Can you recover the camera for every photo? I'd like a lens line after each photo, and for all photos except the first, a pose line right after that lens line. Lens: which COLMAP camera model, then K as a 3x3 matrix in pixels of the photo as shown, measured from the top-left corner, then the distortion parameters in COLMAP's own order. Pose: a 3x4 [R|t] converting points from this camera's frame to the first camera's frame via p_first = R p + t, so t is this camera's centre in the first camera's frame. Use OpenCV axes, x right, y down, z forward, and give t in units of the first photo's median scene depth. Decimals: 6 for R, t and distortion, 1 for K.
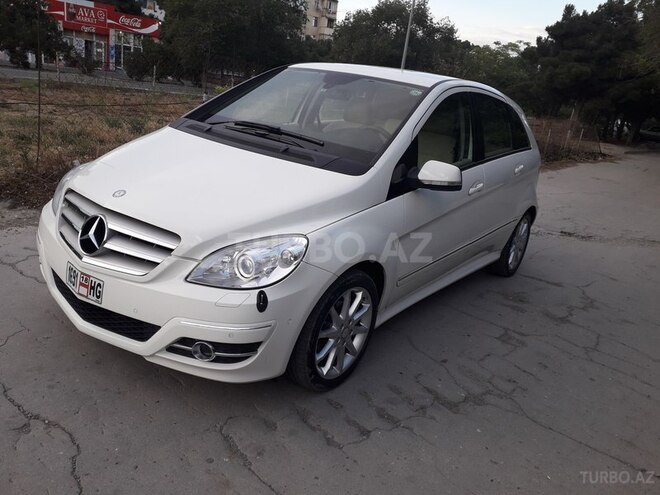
lens RADIAL K [[524.3, 0, 320.2], [0, 524.3, 239.0], [0, 0, 1]] dist [0.101621, -0.126395]
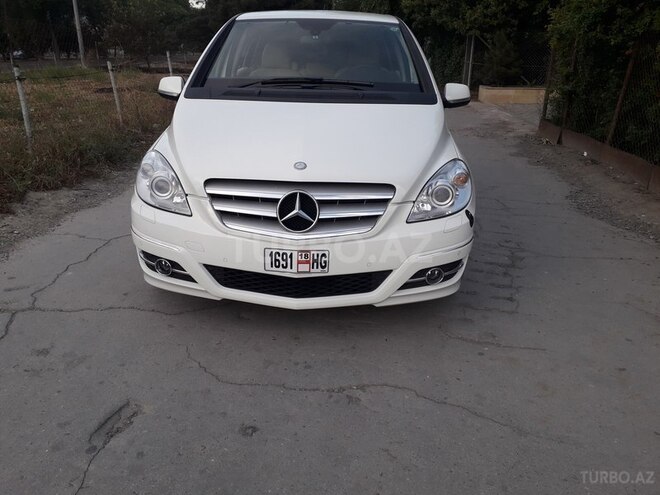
lens RADIAL K [[524.3, 0, 320.2], [0, 524.3, 239.0], [0, 0, 1]] dist [0.101621, -0.126395]
pose [[0.818721, -0.306730, 0.485400, -0.882267], [0.256486, 0.951698, 0.168776, -0.112690], [-0.513723, -0.013682, 0.857847, 0.136082]]
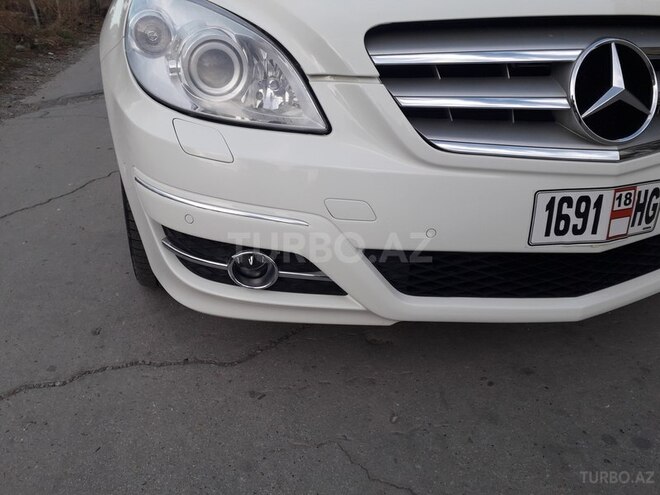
lens RADIAL K [[524.3, 0, 320.2], [0, 524.3, 239.0], [0, 0, 1]] dist [0.101621, -0.126395]
pose [[0.607518, -0.451877, 0.653245, -0.875856], [0.296229, 0.891971, 0.341521, -0.111703], [-0.737001, -0.013970, 0.675747, 0.885526]]
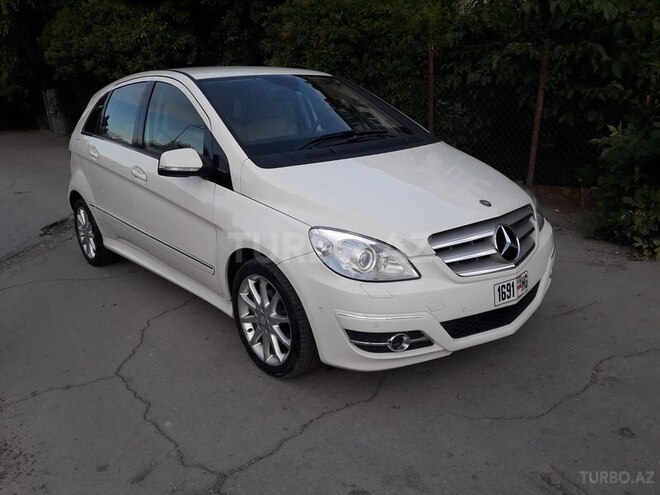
lens RADIAL K [[524.3, 0, 320.2], [0, 524.3, 239.0], [0, 0, 1]] dist [0.101621, -0.126395]
pose [[0.229843, -0.405587, 0.884687, -1.458754], [0.355334, 0.881242, 0.311691, -0.483734], [-0.906041, 0.242719, 0.346666, 0.965705]]
